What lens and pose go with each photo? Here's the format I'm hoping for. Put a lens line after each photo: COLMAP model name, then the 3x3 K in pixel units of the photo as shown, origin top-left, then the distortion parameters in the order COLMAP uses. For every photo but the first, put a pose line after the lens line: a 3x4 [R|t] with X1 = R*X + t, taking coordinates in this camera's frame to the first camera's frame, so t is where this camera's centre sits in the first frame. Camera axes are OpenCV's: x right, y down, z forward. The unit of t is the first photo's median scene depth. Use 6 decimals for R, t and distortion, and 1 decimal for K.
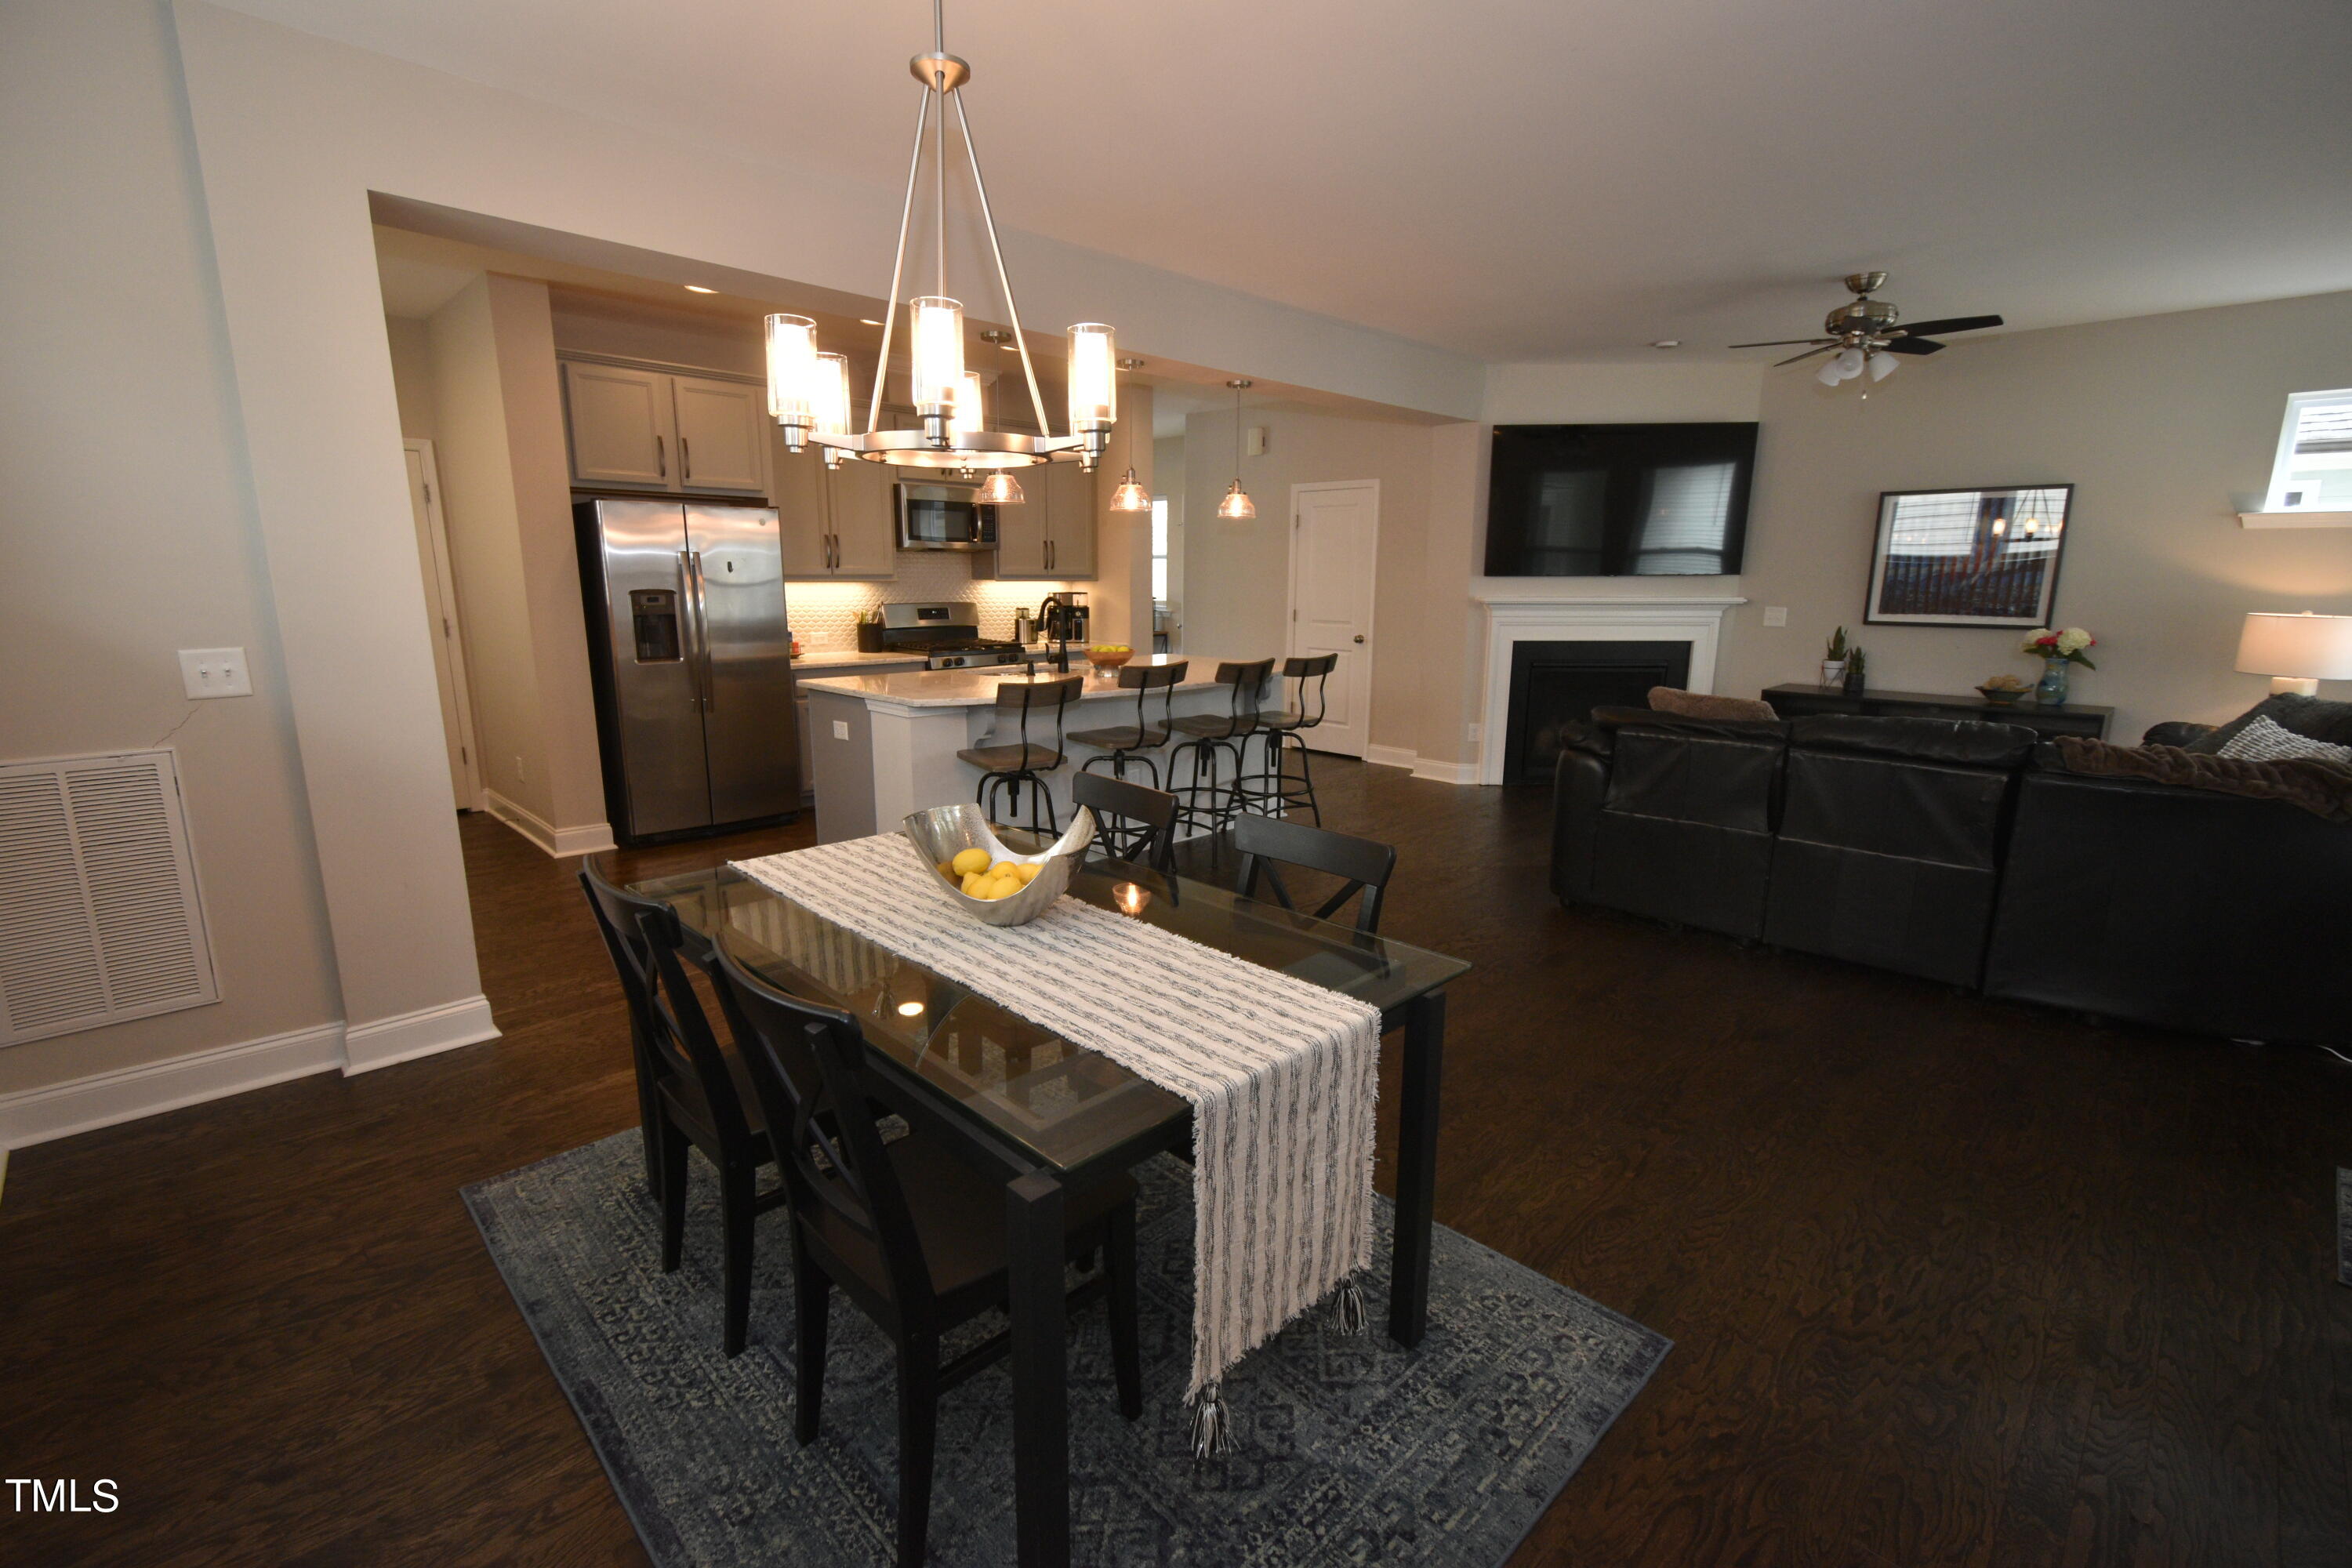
lens RADIAL K [[1033.0, 0, 1171.6], [0, 1033.0, 786.8], [0, 0, 1]] dist [0.008382, -0.004224]
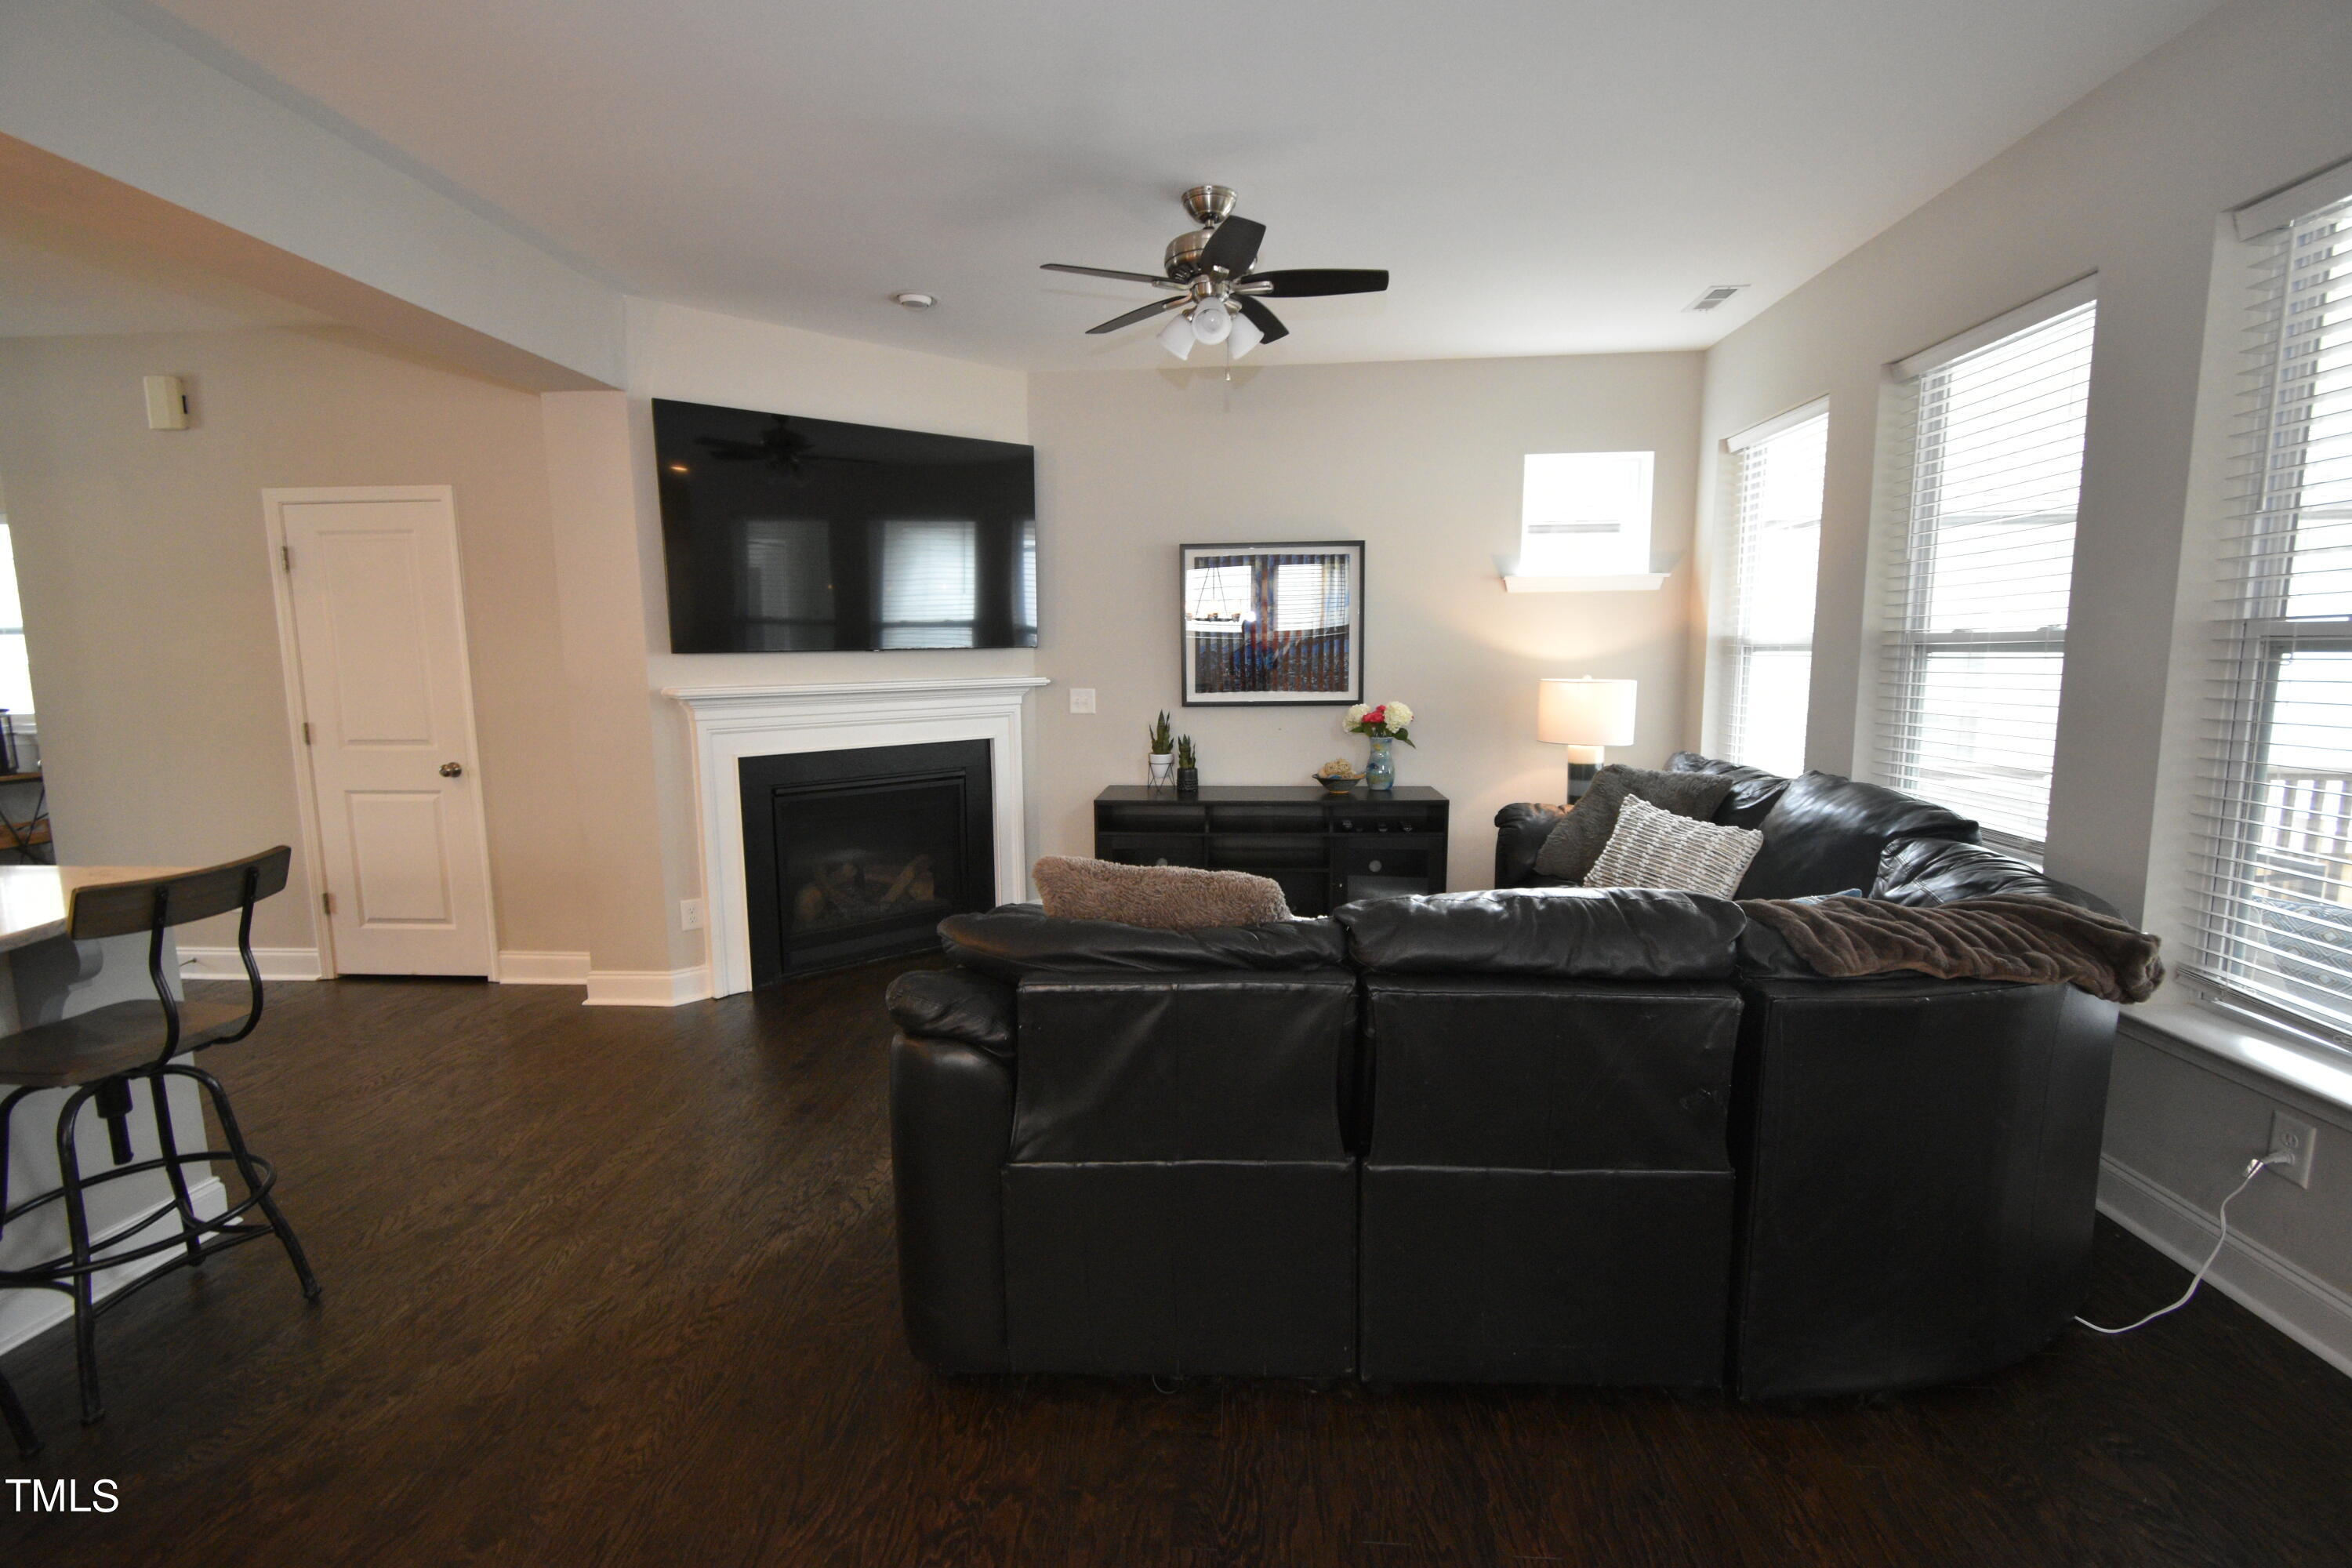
lens RADIAL K [[1033.0, 0, 1172.7], [0, 1033.0, 789.5], [0, 0, 1]] dist [0.008382, -0.004224]
pose [[0.751562, -0.098362, 0.652288, 0.140135], [0.148565, 0.988656, -0.022090, -0.080937], [-0.642715, 0.113509, 0.757649, 0.426785]]
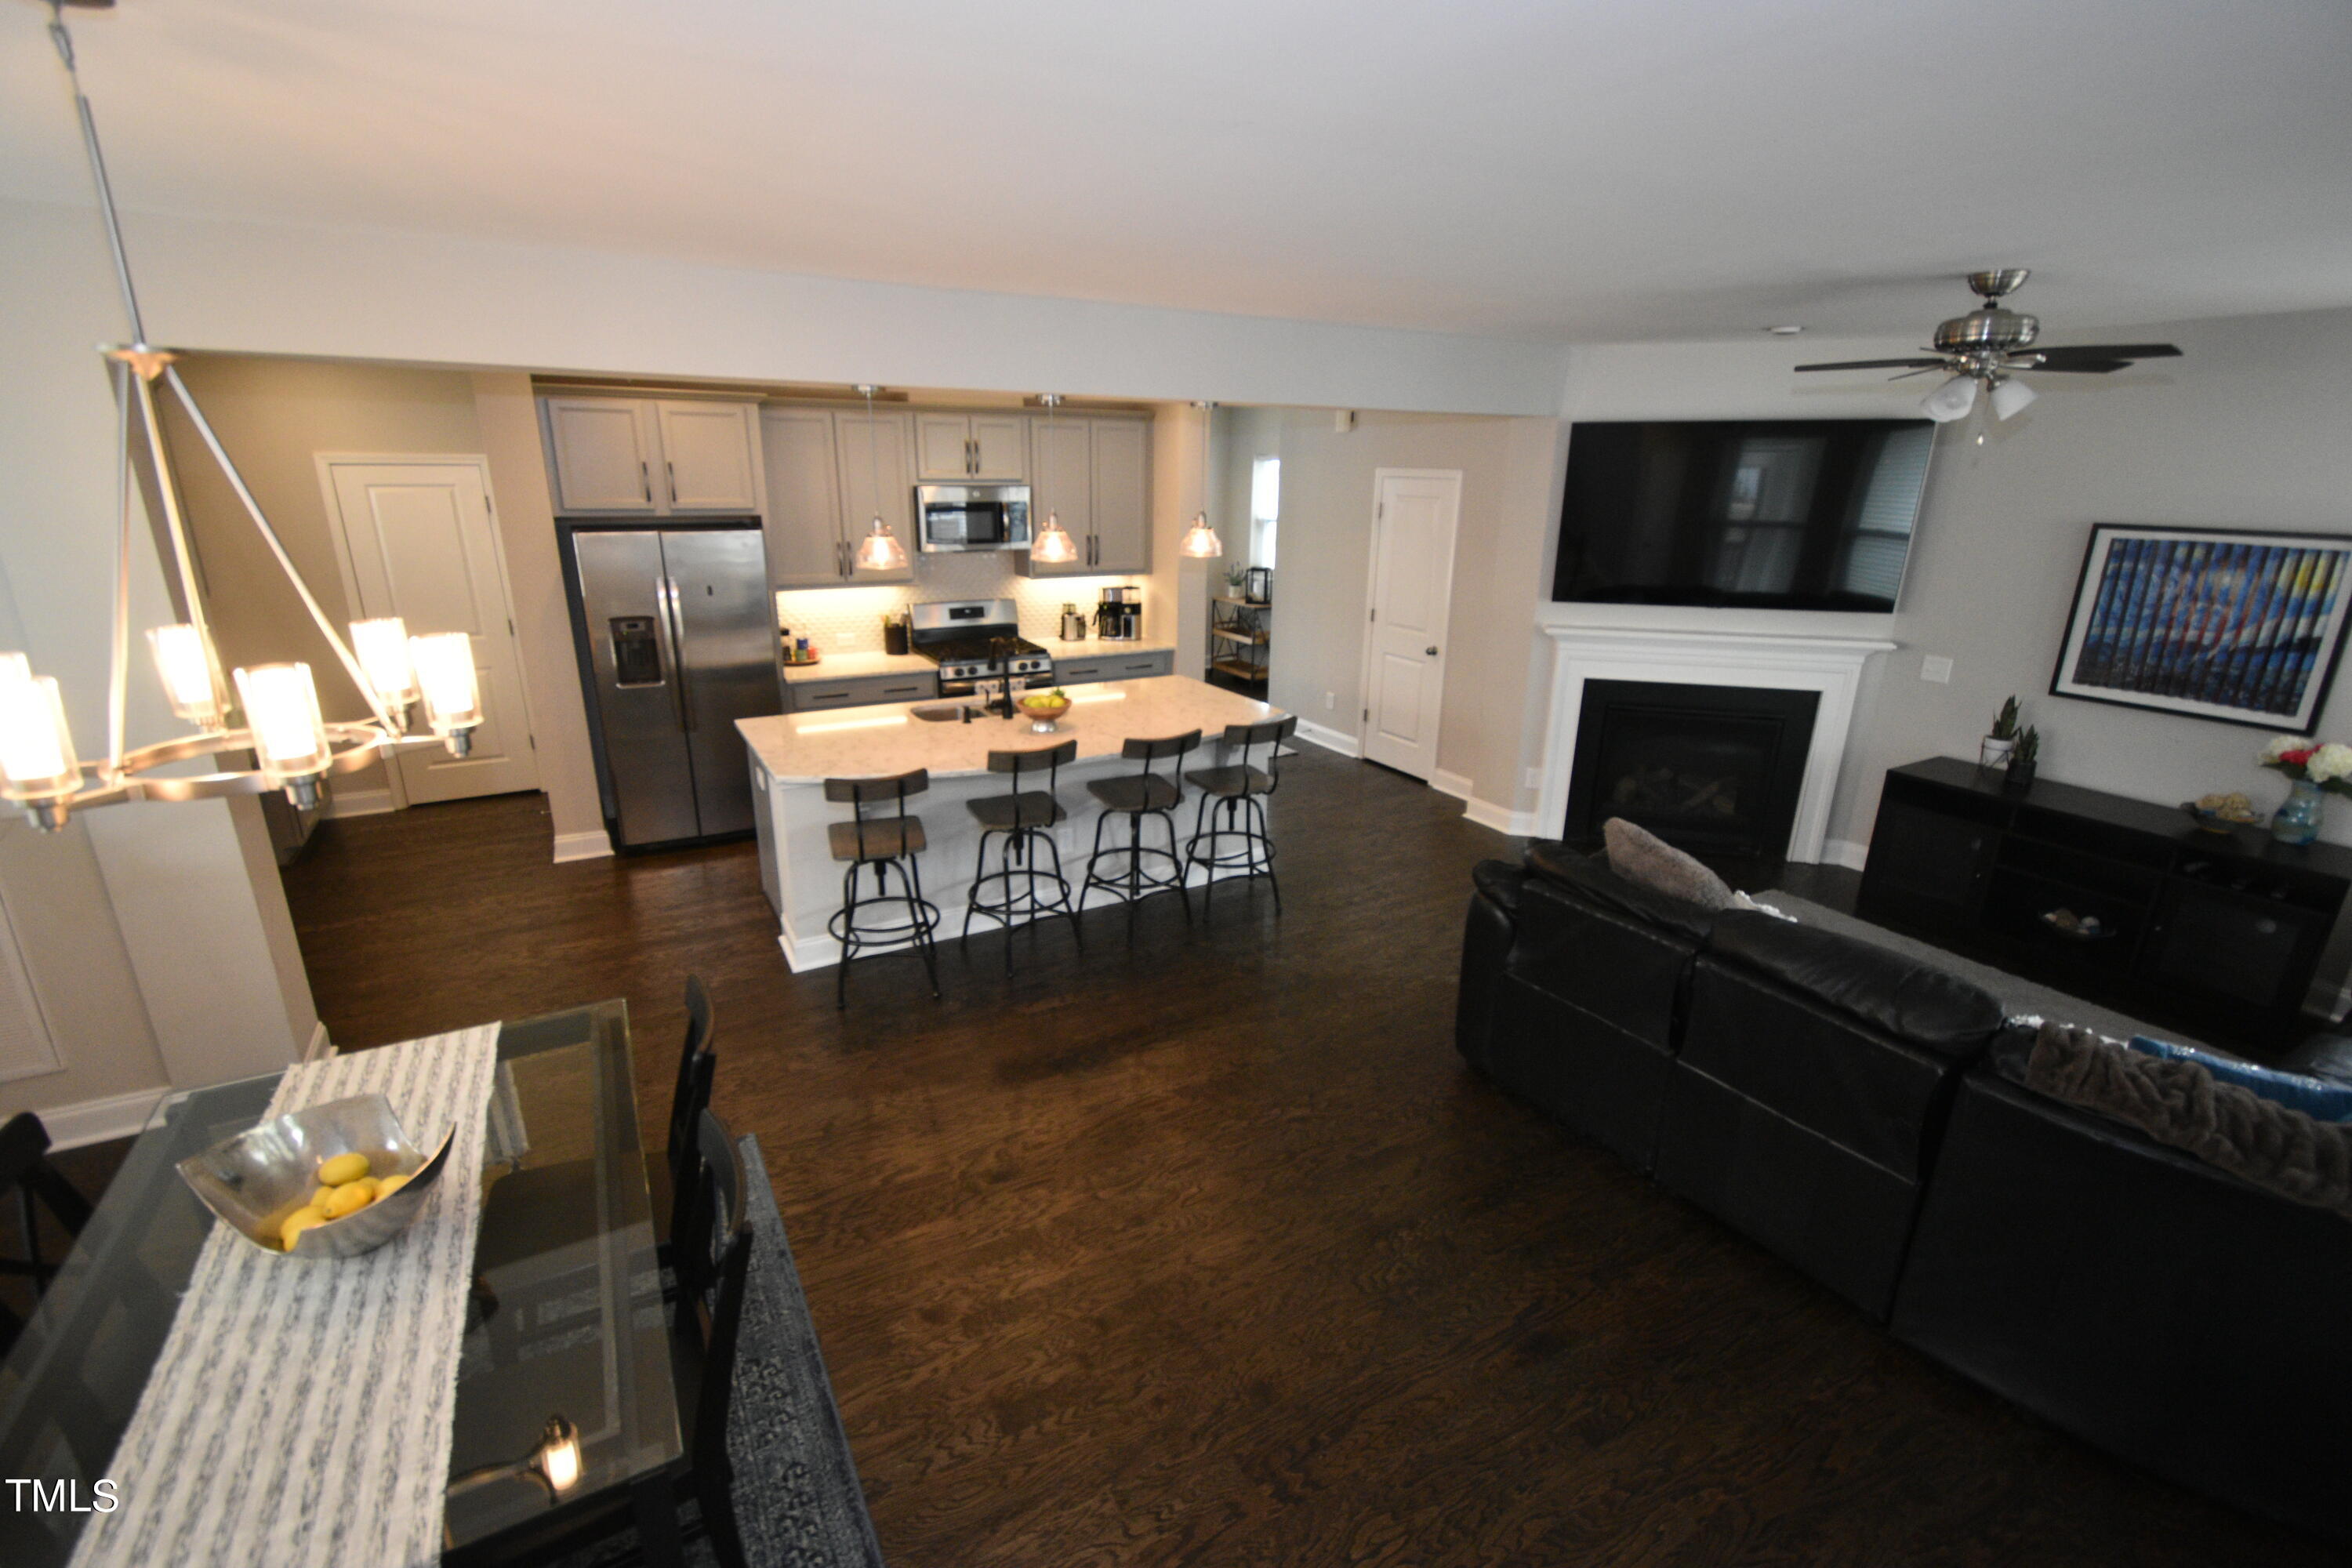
lens RADIAL K [[1033.0, 0, 1172.5], [0, 1033.0, 786.1], [0, 0, 1]] dist [0.008382, -0.004224]
pose [[0.967158, 0.082752, -0.240329, 0.244235], [-0.059046, 0.992799, 0.104231, -0.138407], [0.247223, -0.086617, 0.965079, 0.101573]]
